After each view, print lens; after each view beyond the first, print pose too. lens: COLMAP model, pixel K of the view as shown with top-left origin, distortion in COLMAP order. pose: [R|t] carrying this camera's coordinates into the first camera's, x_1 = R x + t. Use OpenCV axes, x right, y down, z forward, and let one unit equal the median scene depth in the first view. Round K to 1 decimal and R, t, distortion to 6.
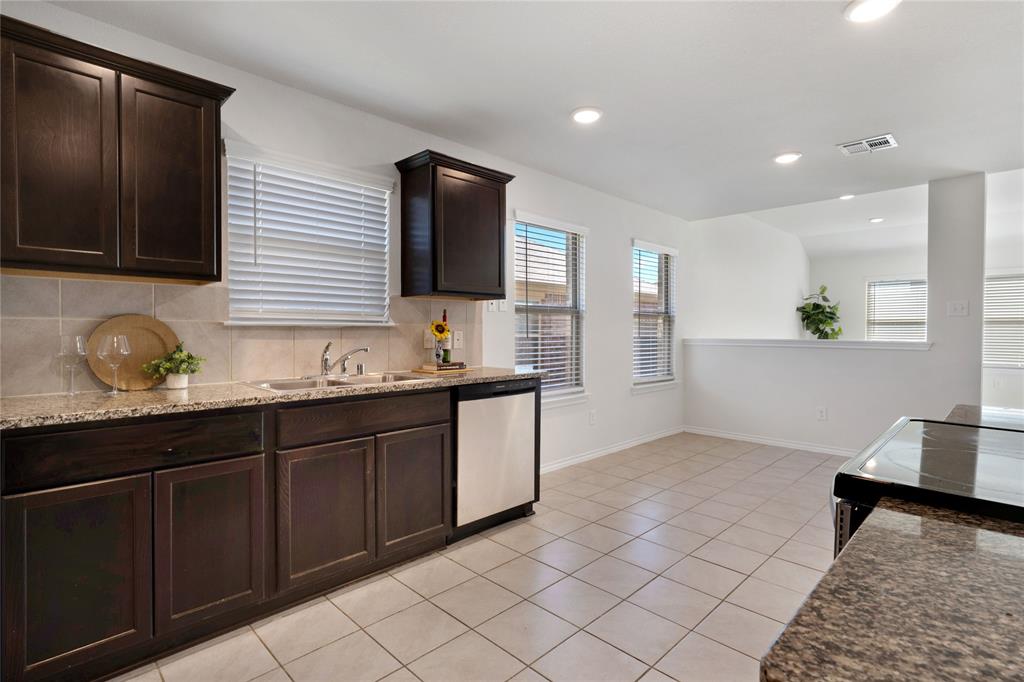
lens RADIAL K [[499.4, 0, 505.6], [0, 499.4, 336.9], [0, 0, 1]] dist [-0.000742, -0.000590]
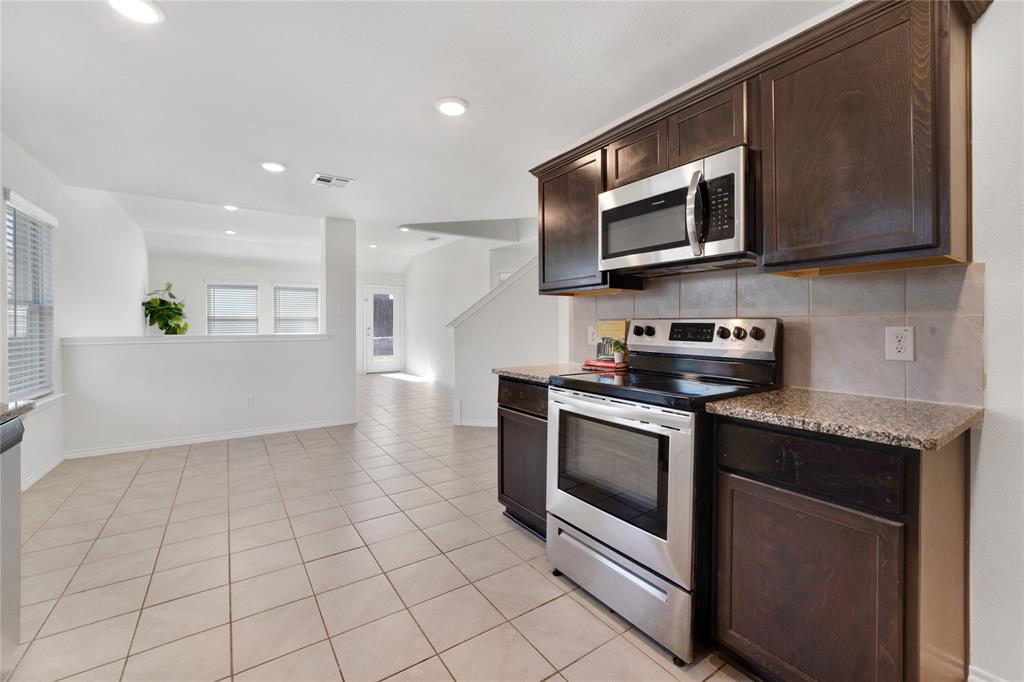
lens RADIAL K [[423.5, 0, 521.4], [0, 423.5, 324.8], [0, 0, 1]] dist [-0.014899, 0.001732]
pose [[0.160317, -0.001420, 0.987065, -0.246032], [0.016173, 0.999869, -0.001189, -0.005130], [-0.986933, 0.016154, 0.160318, 0.324828]]
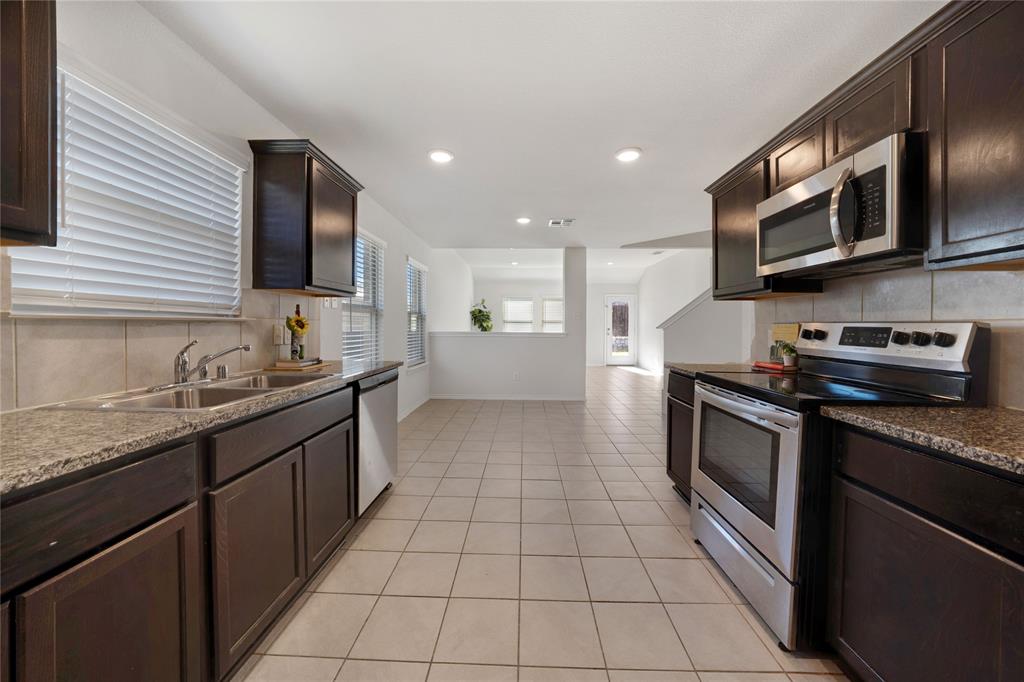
lens RADIAL K [[362.0, 0, 512.1], [0, 362.0, 327.3], [0, 0, 1]] dist [-0.017173, 0.000670]
pose [[0.722797, 0.000696, 0.691060, -0.272434], [0.004599, 0.999972, -0.005818, -0.003471], [-0.691045, 0.007384, 0.722774, 0.175385]]
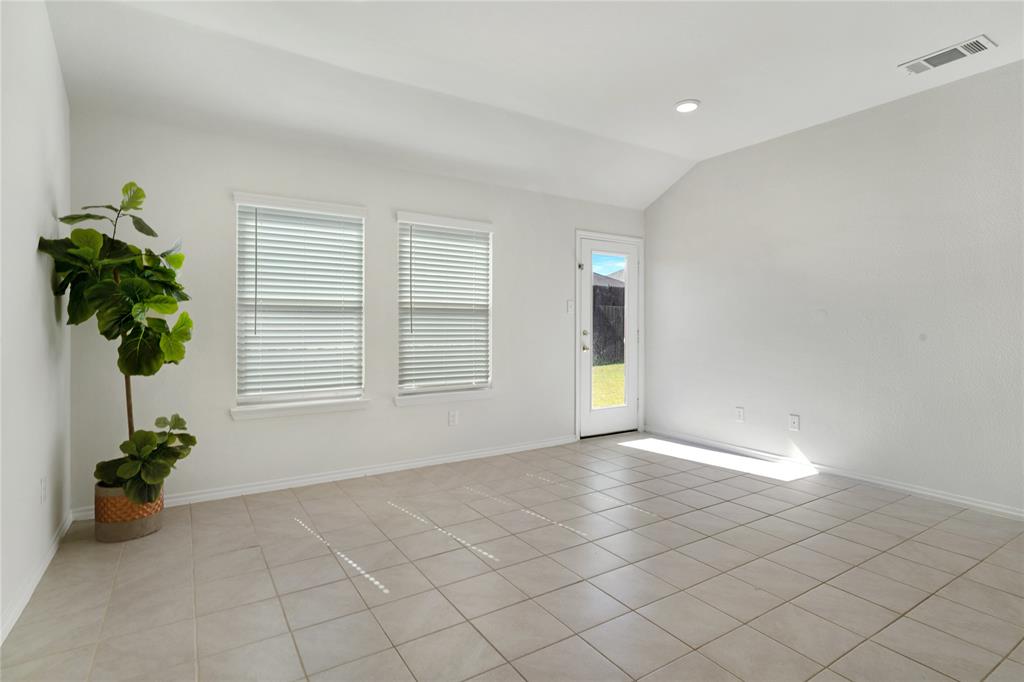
lens RADIAL K [[515.5, 0, 521.7], [0, 515.5, 326.4], [0, 0, 1]] dist [0.003228, 0.001670]
pose [[0.200293, -0.005761, 0.979719, 0.844923], [0.006024, 0.999971, 0.004649, -0.027947], [-0.979717, 0.004971, 0.200322, 1.611425]]
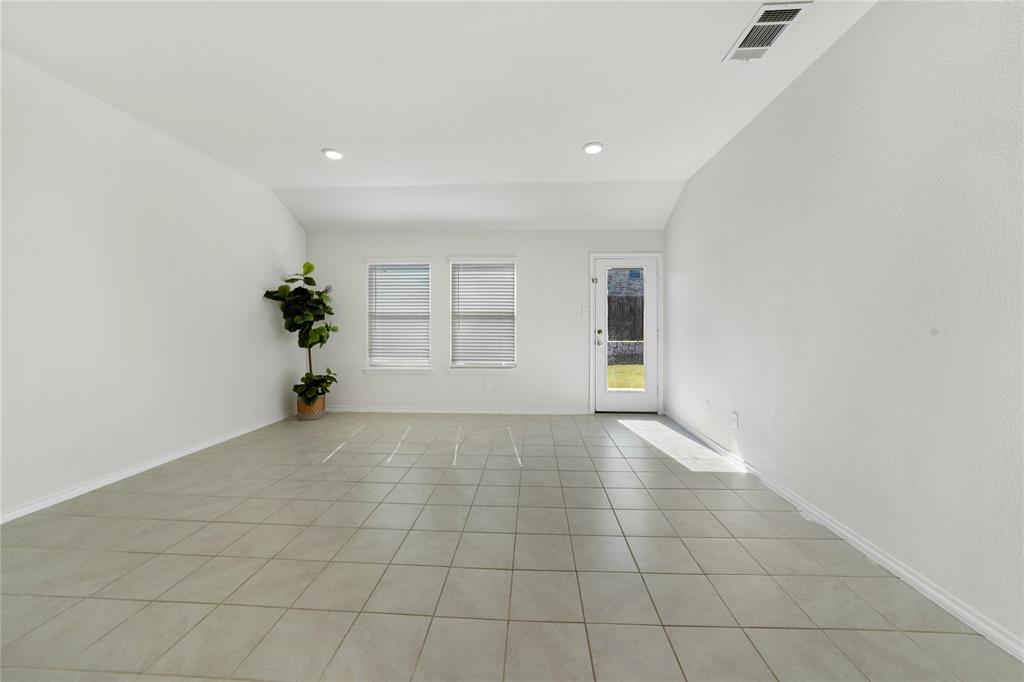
lens RADIAL K [[362.0, 0, 502.7], [0, 362.0, 323.8], [0, 0, 1]] dist [-0.017173, 0.000670]
pose [[0.735159, 0.001254, 0.677893, 1.143394], [0.007453, 0.999923, -0.009932, -0.019399], [-0.677853, 0.012354, 0.735093, 1.009314]]
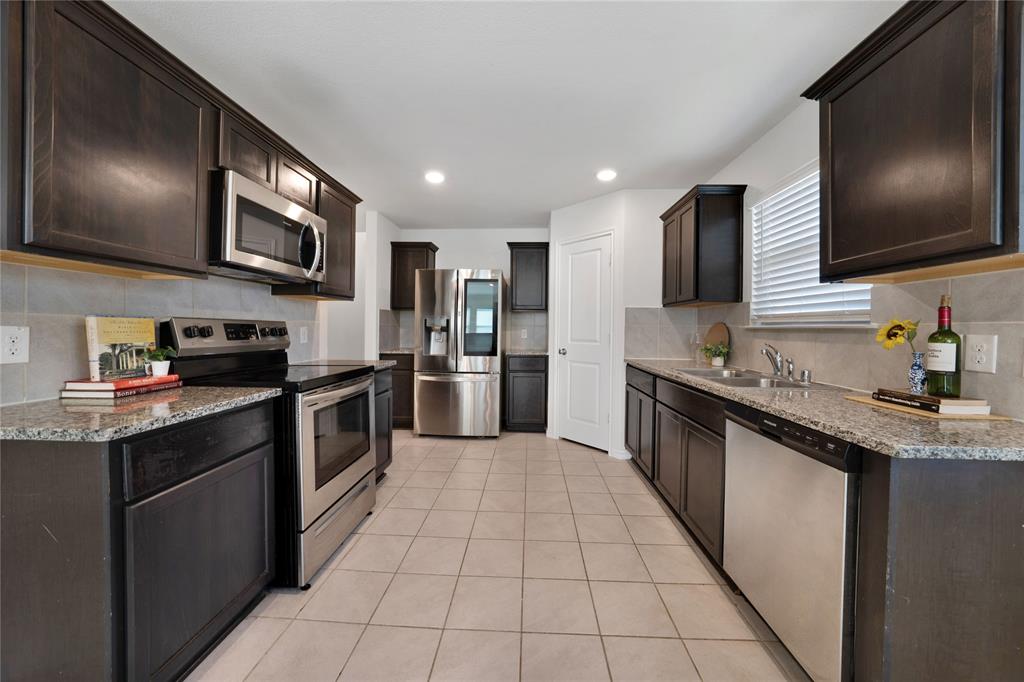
lens RADIAL K [[362.0, 0, 514.4], [0, 362.0, 332.0], [0, 0, 1]] dist [-0.017173, 0.000670]
pose [[-0.733771, -0.002995, -0.679391, 0.407424], [-0.022214, 0.999561, 0.019586, -0.011929], [0.679034, 0.029464, -0.733515, 0.857914]]
